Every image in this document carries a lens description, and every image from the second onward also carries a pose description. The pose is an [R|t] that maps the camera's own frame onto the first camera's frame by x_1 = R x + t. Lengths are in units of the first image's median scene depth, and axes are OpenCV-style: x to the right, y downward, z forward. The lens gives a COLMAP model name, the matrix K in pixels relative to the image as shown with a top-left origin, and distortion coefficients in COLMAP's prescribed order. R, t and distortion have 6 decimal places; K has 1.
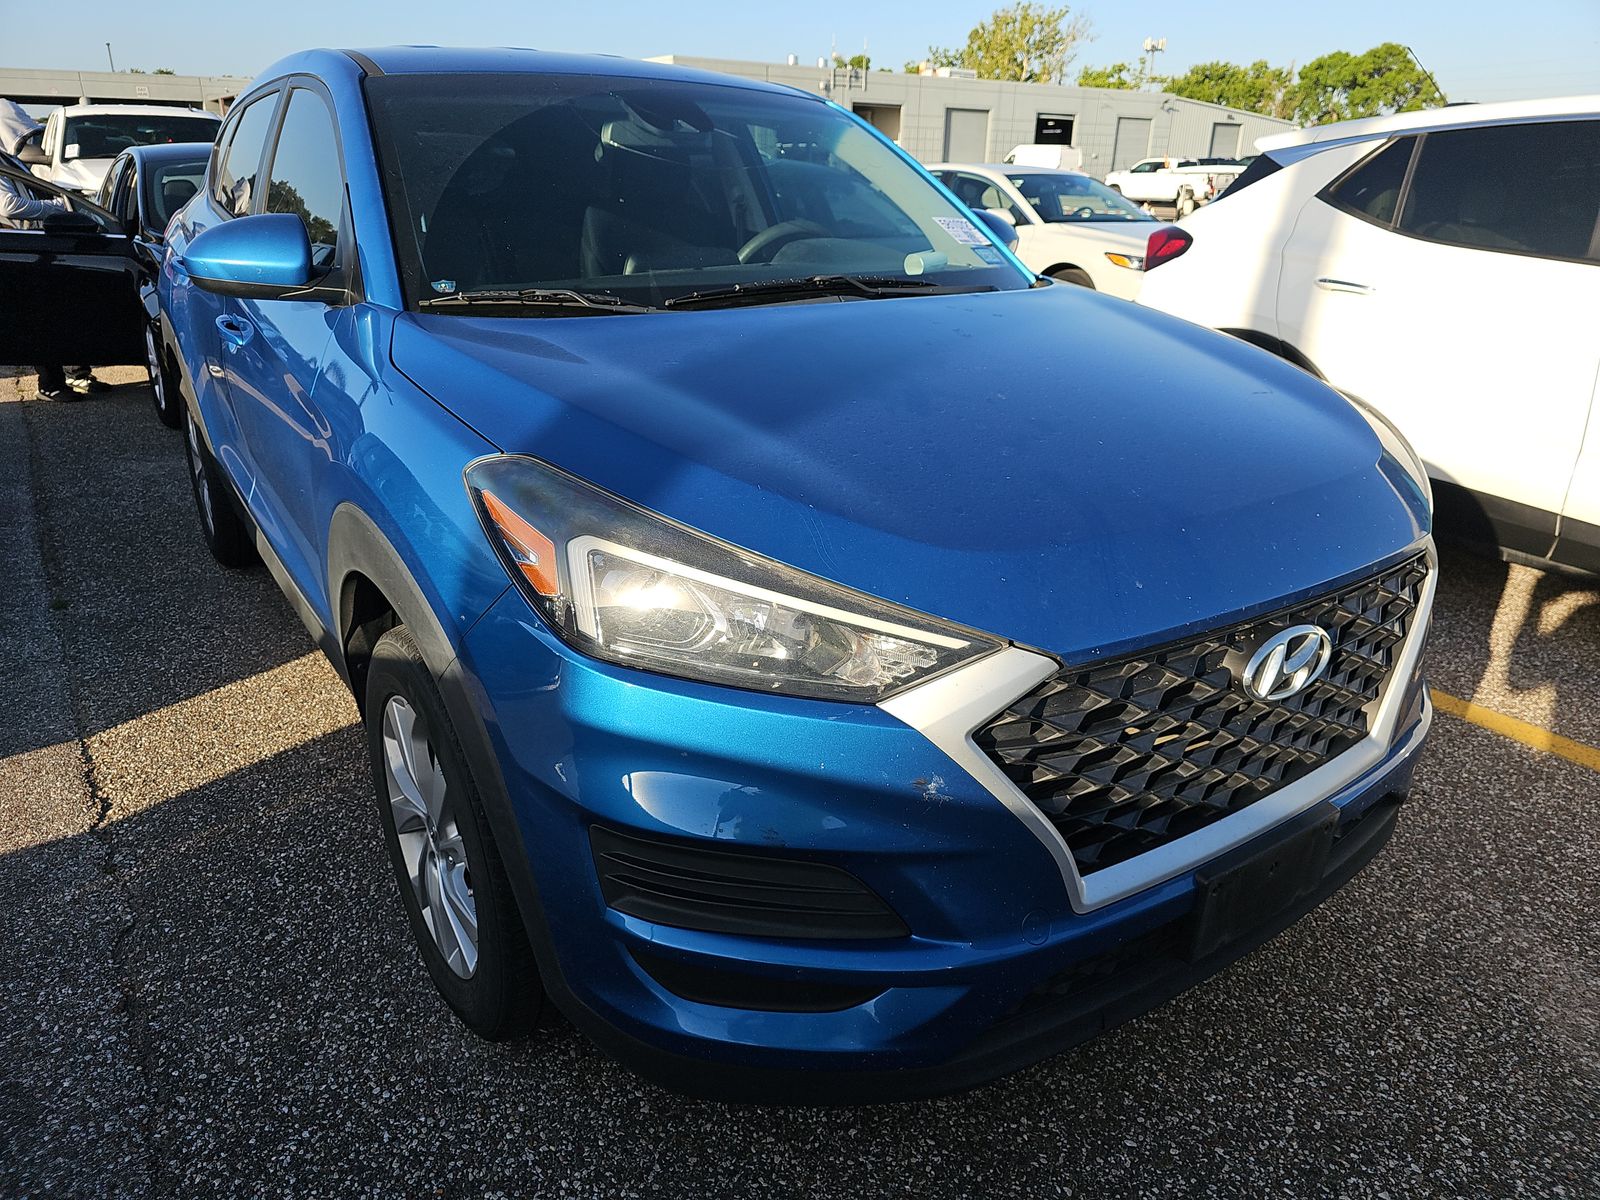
lens RADIAL K [[1080.4, 0, 807.3], [0, 1080.4, 597.3], [0, 0, 1]] dist [0.025009, -0.029173]
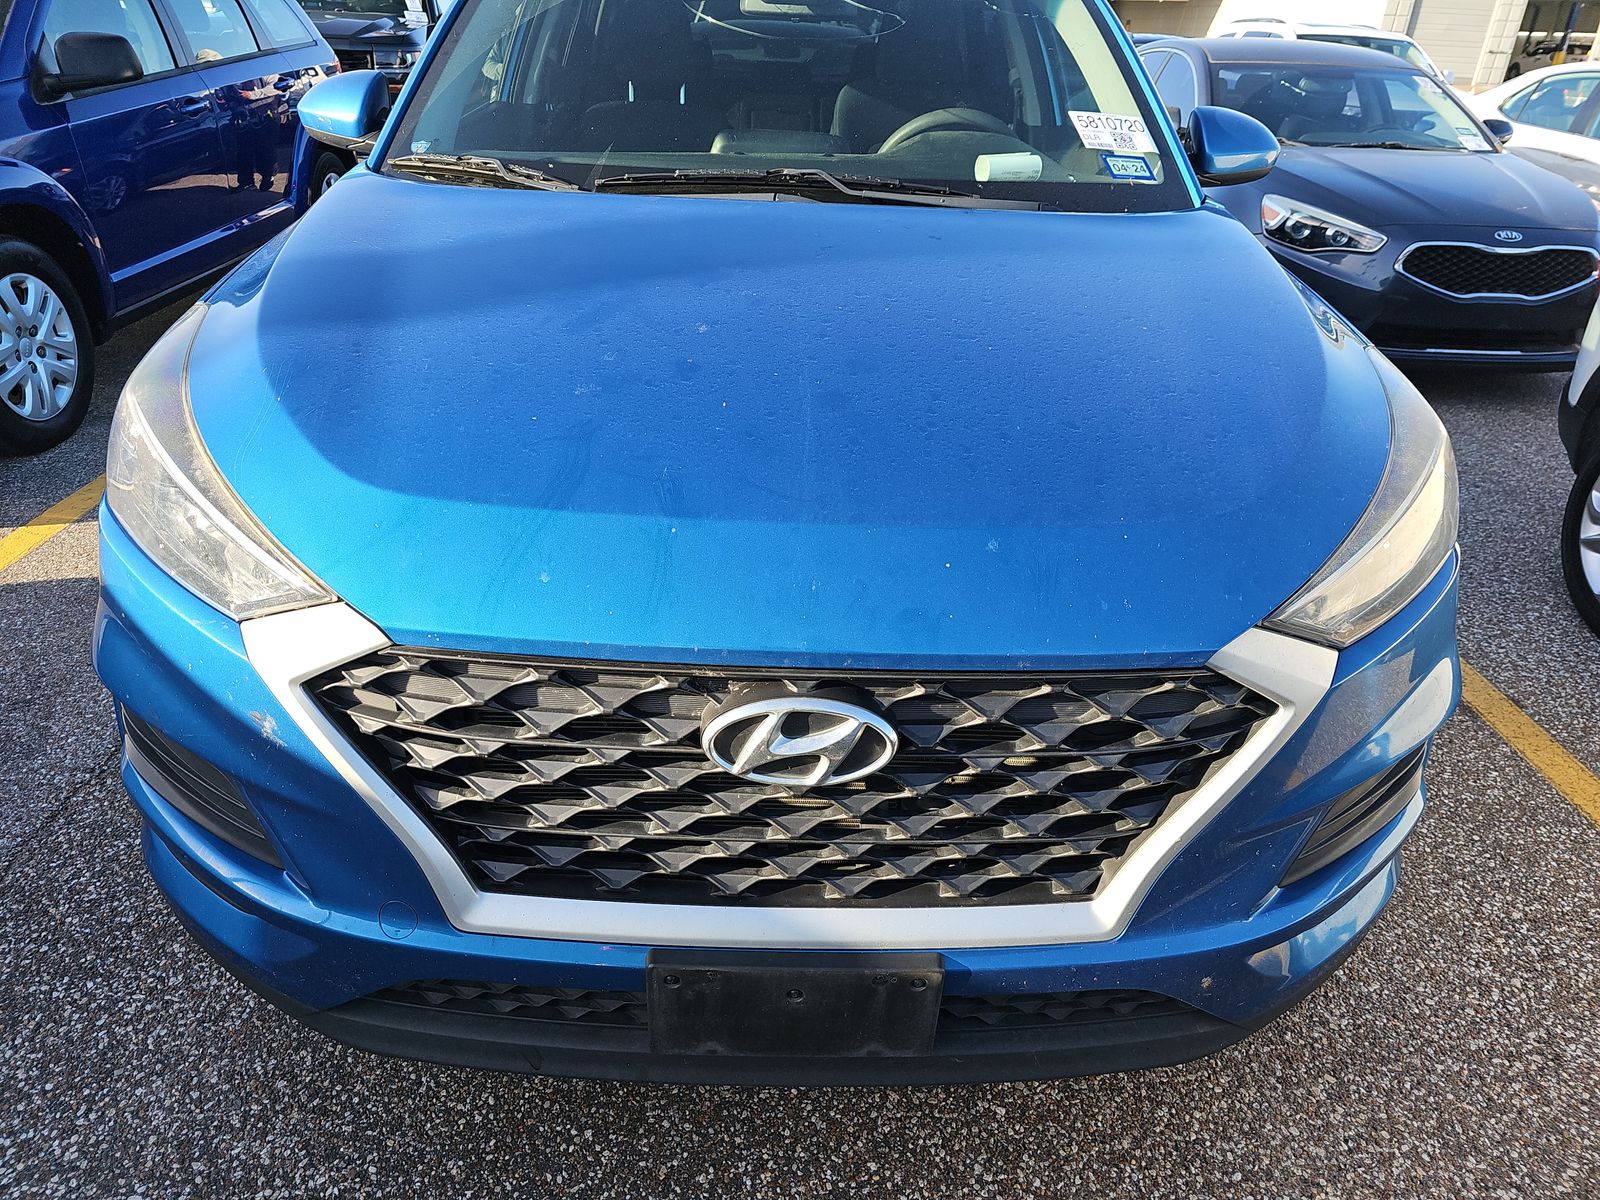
lens RADIAL K [[1080.4, 0, 788.3], [0, 1080.4, 604.2], [0, 0, 1]] dist [0.025009, -0.029173]
pose [[0.828955, 0.277032, -0.485888, 0.668995], [-0.229949, 0.960708, 0.155447, -0.124186], [0.509860, -0.017129, 0.860087, 0.319232]]
